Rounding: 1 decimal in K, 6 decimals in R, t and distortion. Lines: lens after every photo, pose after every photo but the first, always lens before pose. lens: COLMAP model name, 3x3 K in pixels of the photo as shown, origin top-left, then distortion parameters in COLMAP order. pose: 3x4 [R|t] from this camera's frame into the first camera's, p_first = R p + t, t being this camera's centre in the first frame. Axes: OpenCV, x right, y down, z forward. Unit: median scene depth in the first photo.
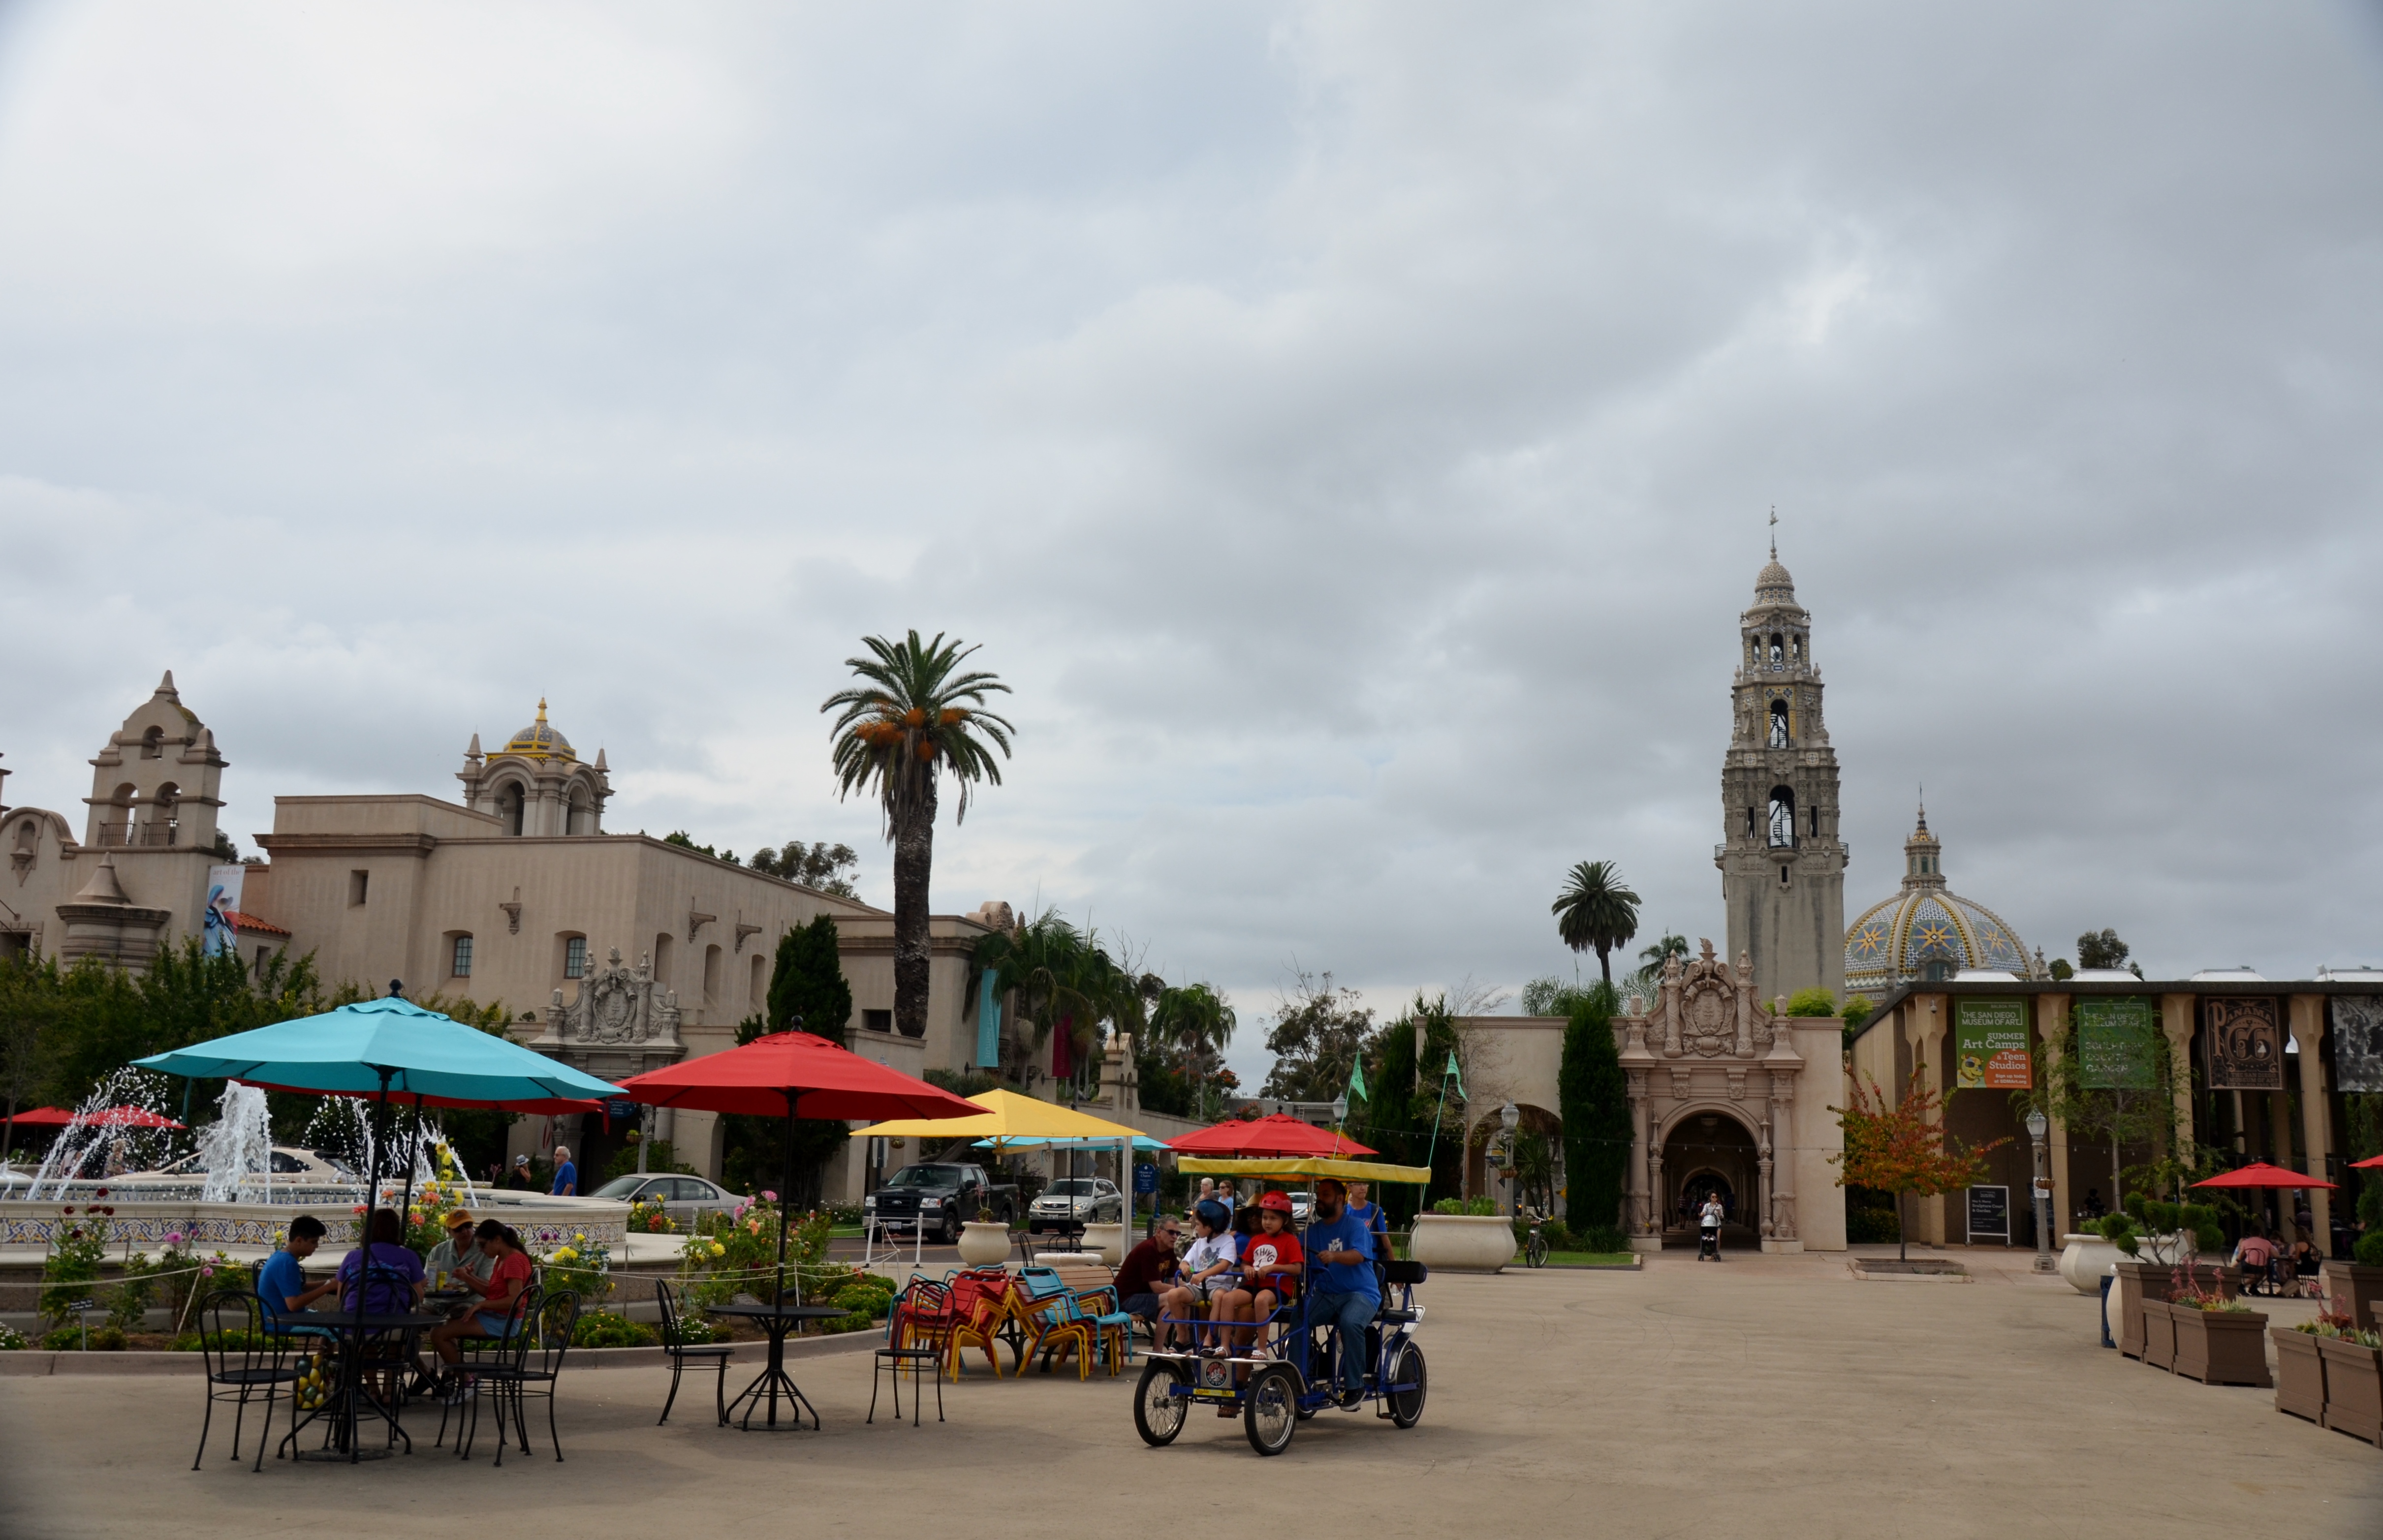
lens RADIAL K [[2175.7, 0, 1188.0], [0, 2175.7, 764.9], [0, 0, 1]] dist [-0.046552, 0.000000]
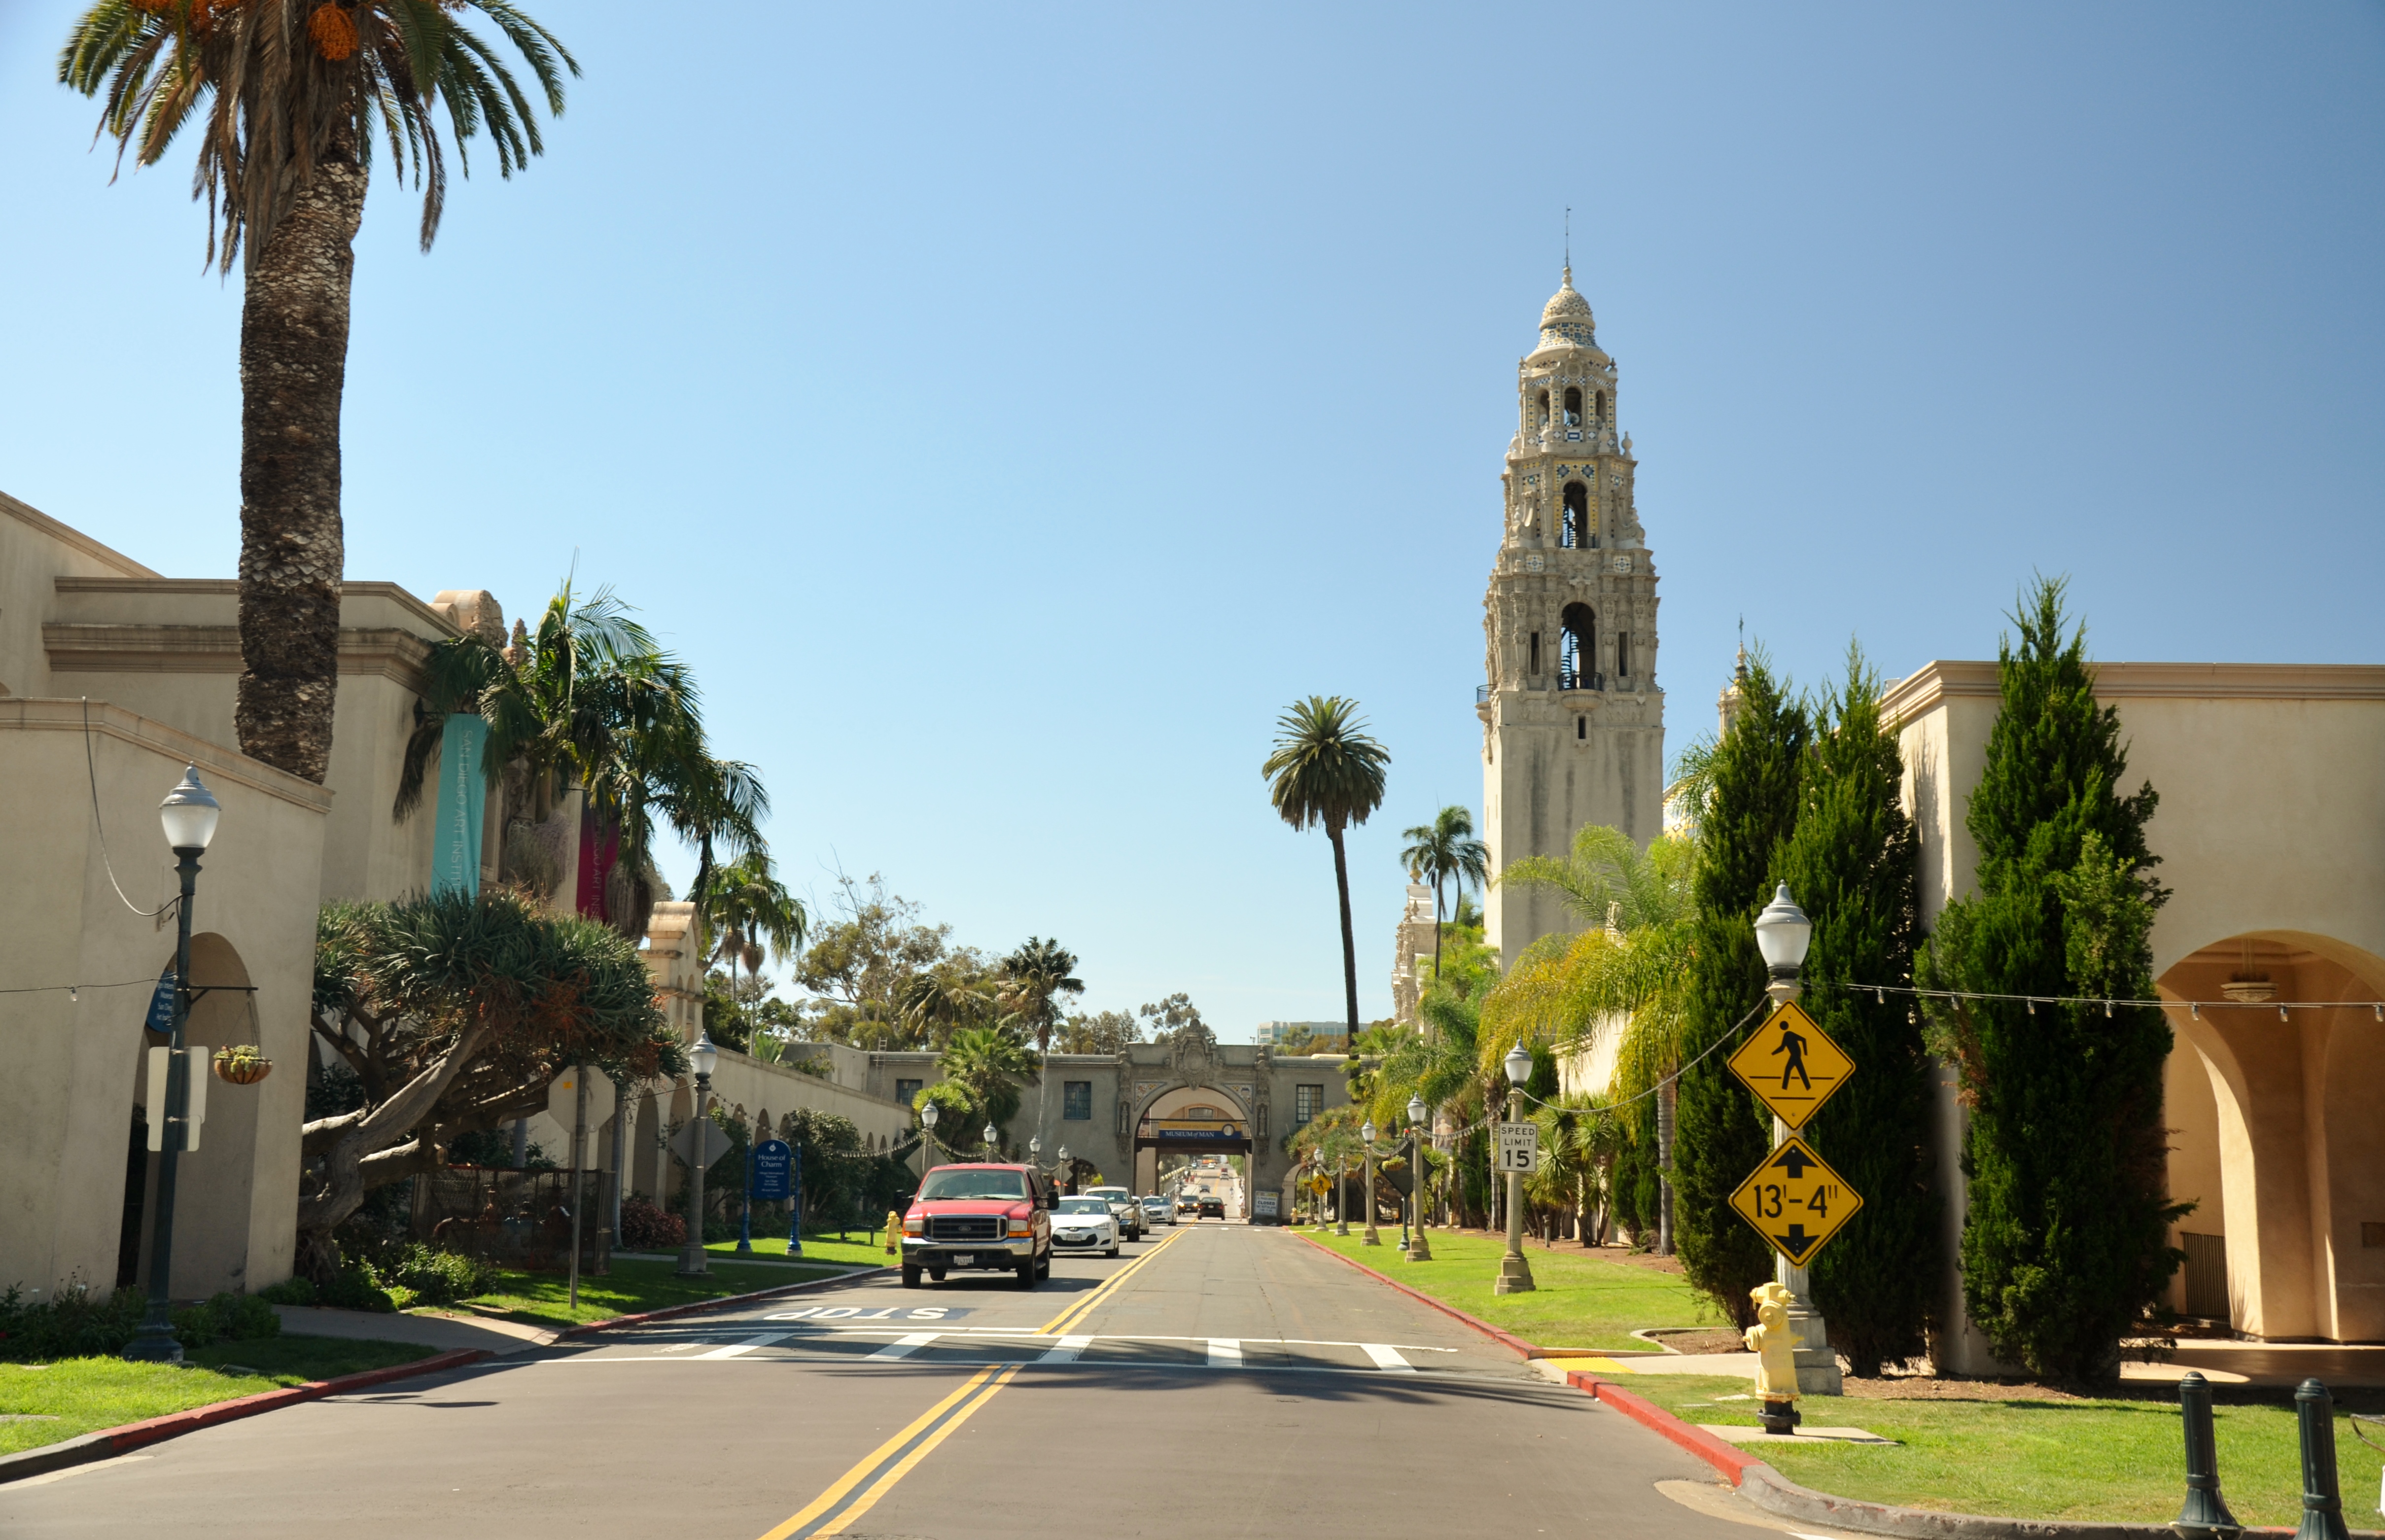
lens RADIAL K [[2570.1, 0, 1208.5], [0, 2570.1, 767.2], [0, 0, 1]] dist [-0.048247, 0.000000]
pose [[0.973529, 0.024152, 0.227284, -0.029563], [-0.032066, 0.998999, 0.031188, 0.041143], [-0.226303, -0.037651, 0.973329, 0.220281]]
